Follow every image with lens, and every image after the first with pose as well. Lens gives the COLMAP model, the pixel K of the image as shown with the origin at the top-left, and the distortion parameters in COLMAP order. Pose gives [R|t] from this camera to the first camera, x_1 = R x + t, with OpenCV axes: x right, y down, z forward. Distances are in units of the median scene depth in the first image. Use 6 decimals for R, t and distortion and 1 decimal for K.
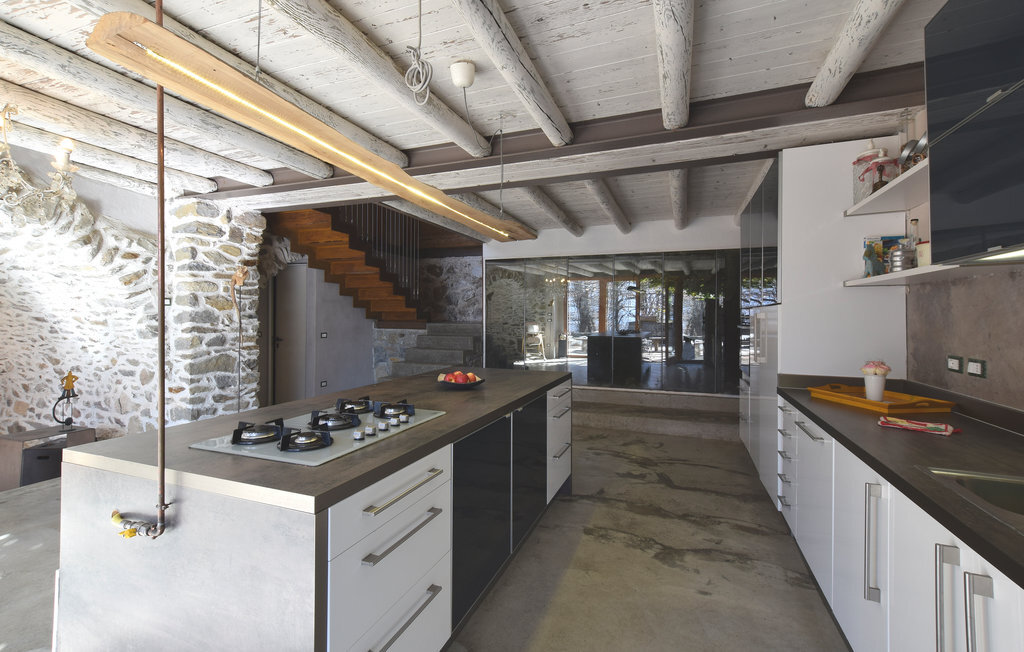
lens RADIAL K [[463.4, 0, 509.5], [0, 463.4, 313.2], [0, 0, 1]] dist [-0.010091, -0.000238]
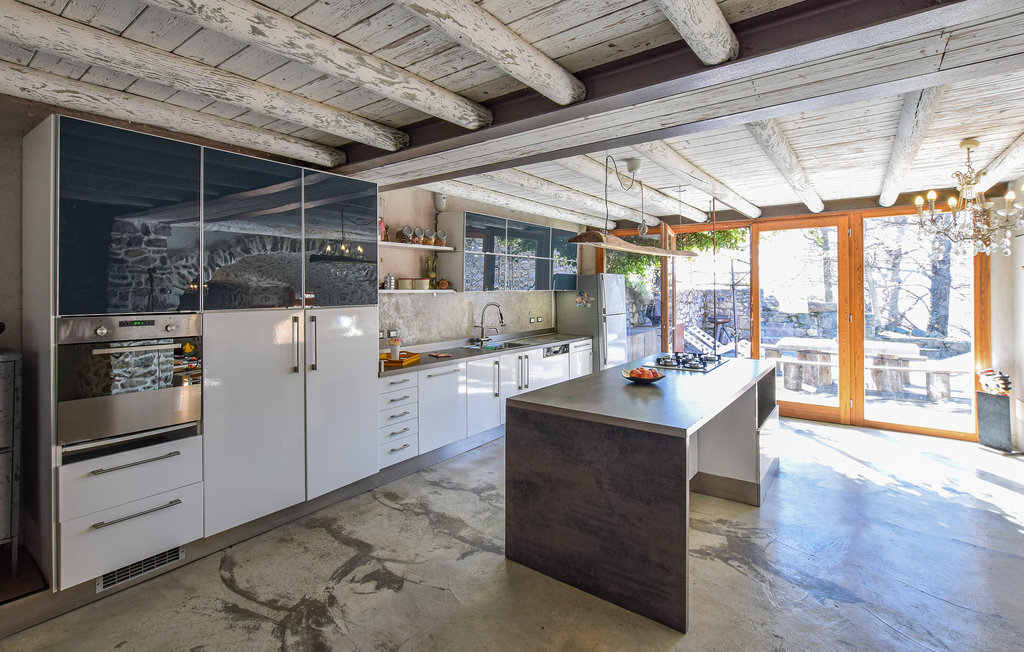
lens RADIAL K [[463.4, 0, 509.5], [0, 463.4, 313.2], [0, 0, 1]] dist [-0.010091, -0.000238]
pose [[-0.963050, -0.013311, 0.268992, -0.072967], [-0.003404, 0.999300, 0.037263, -0.040833], [-0.269300, 0.034971, -0.962421, 1.781193]]
